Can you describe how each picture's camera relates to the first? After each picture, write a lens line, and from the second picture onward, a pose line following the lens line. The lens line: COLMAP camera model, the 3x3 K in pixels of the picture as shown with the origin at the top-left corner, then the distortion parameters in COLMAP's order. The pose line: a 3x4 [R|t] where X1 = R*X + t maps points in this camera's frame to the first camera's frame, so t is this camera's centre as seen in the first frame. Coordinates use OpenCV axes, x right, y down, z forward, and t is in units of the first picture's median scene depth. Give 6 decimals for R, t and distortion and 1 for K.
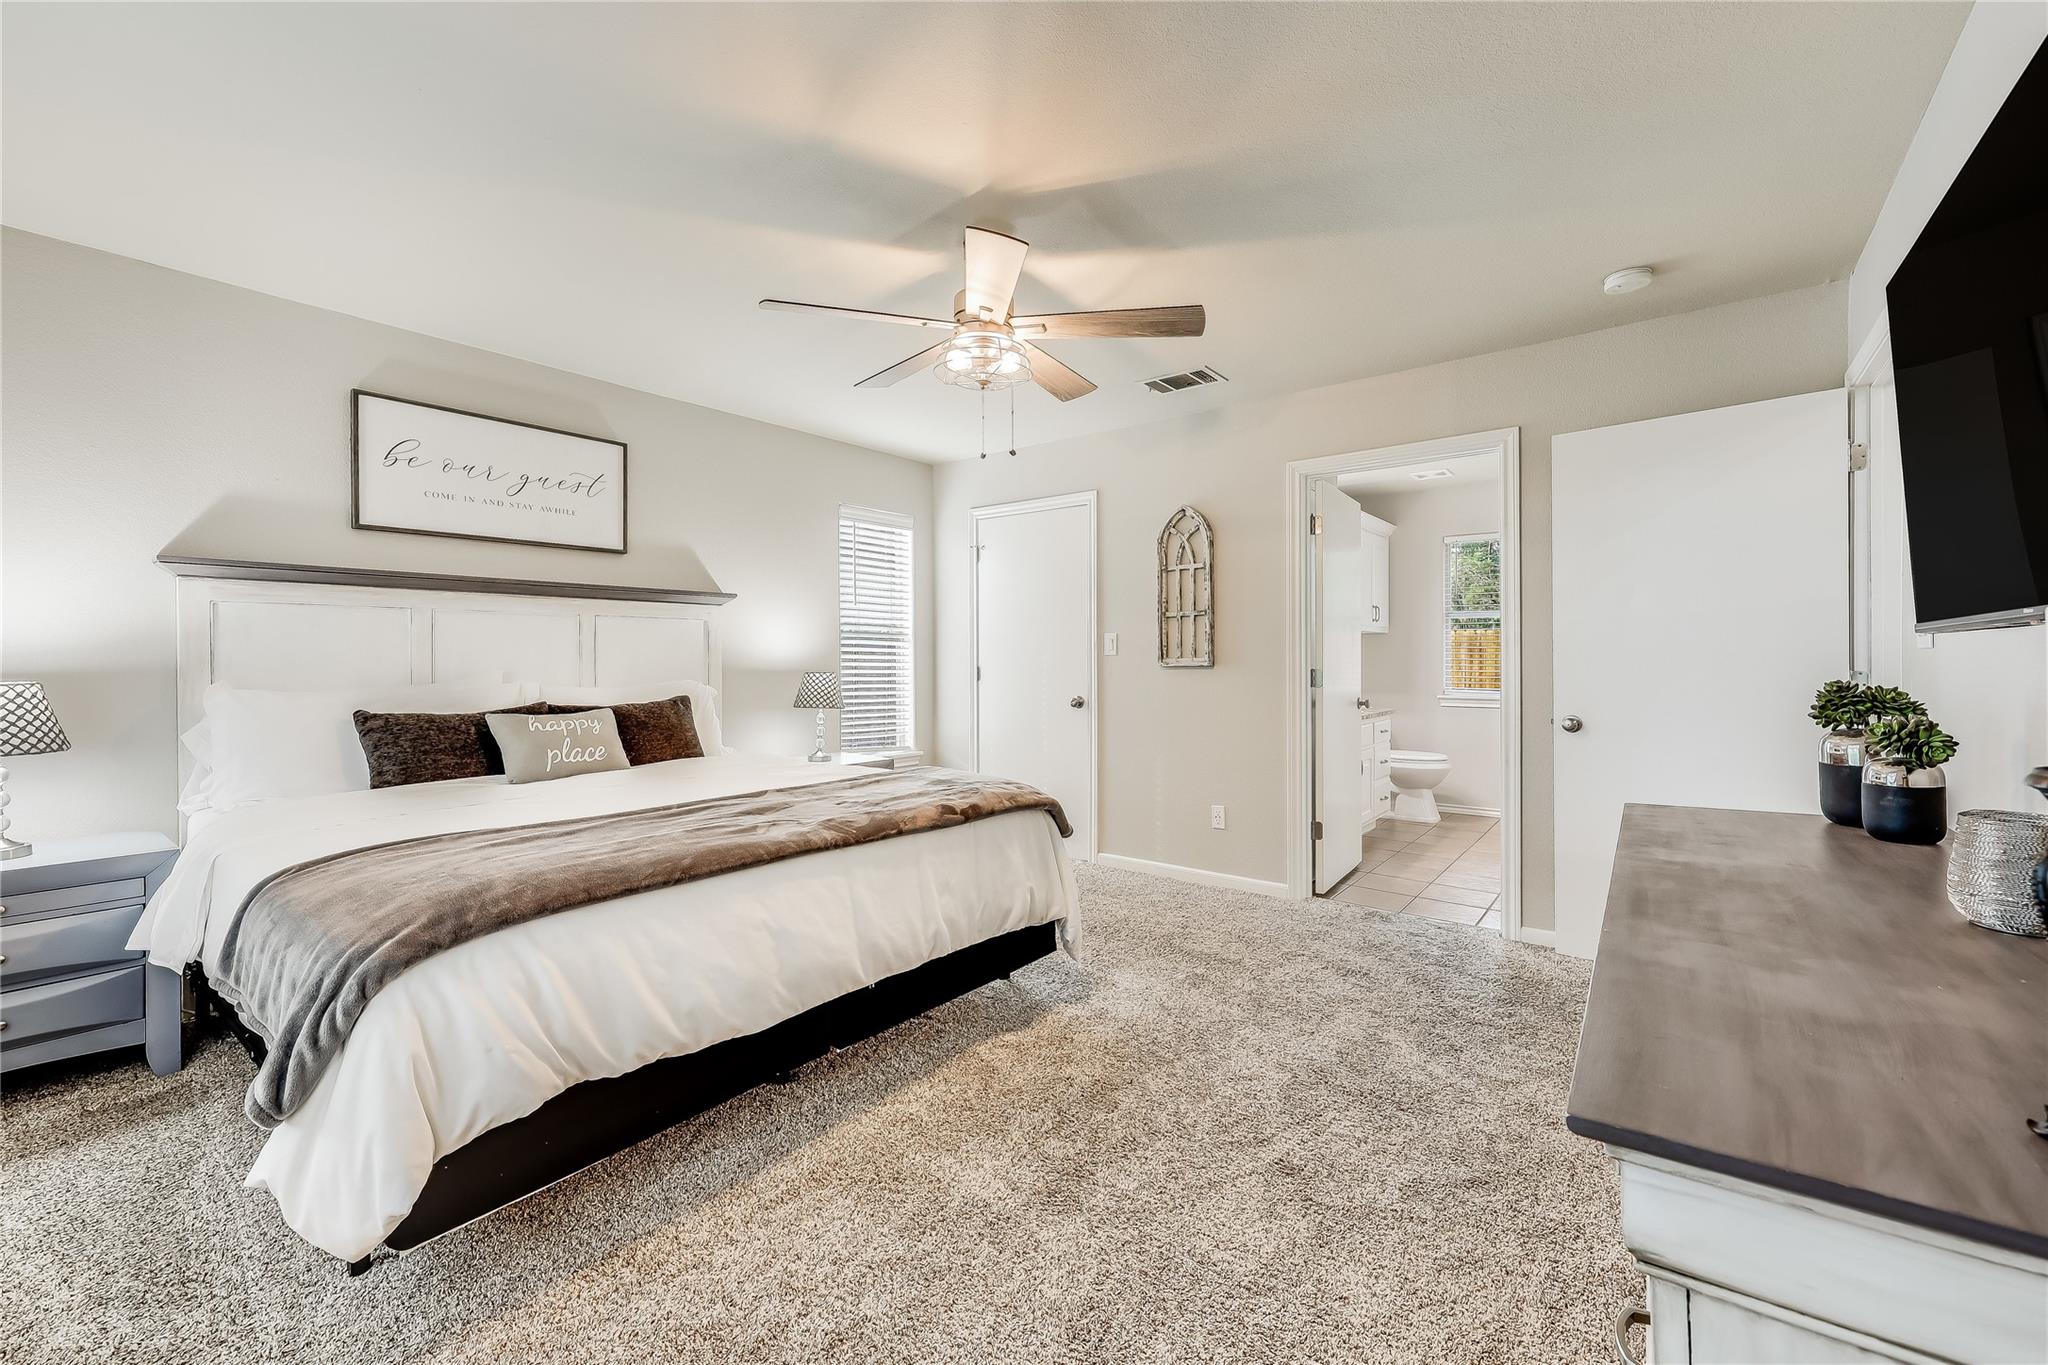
lens RADIAL K [[827.6, 0, 1023.5], [0, 827.6, 665.8], [0, 0, 1]] dist [0.004852, -0.002232]
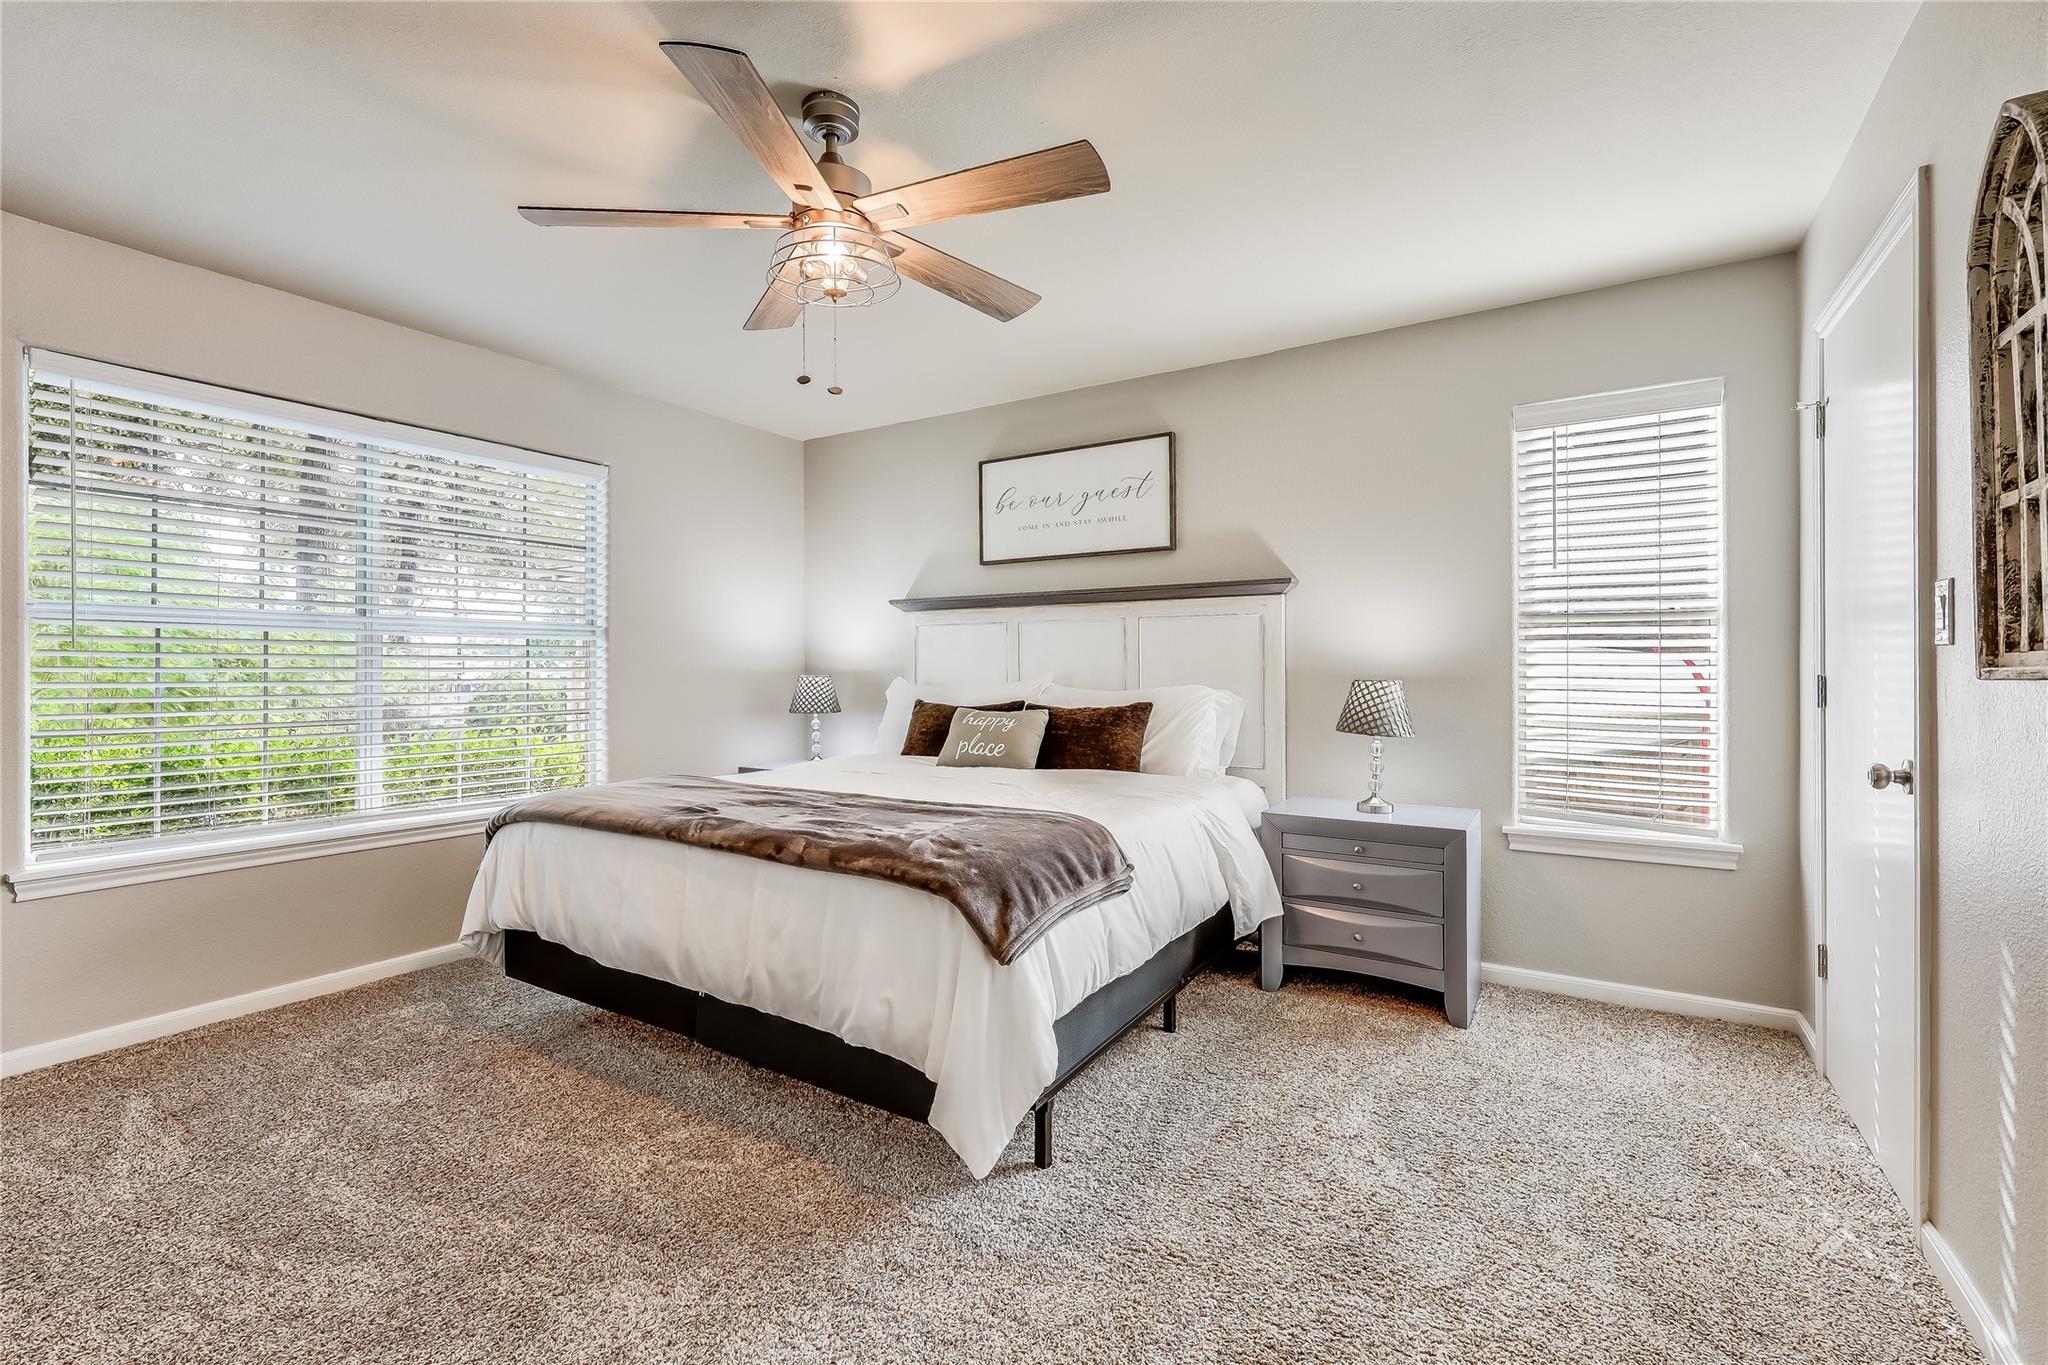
lens RADIAL K [[918.1, 0, 1040.0], [0, 918.1, 669.9], [0, 0, 1]] dist [-0.002147, -0.000181]
pose [[0.091234, 0.004786, -0.995818, 0.577093], [-0.007407, 0.999964, 0.004127, -0.002264], [0.995802, 0.006999, 0.091266, 0.807816]]
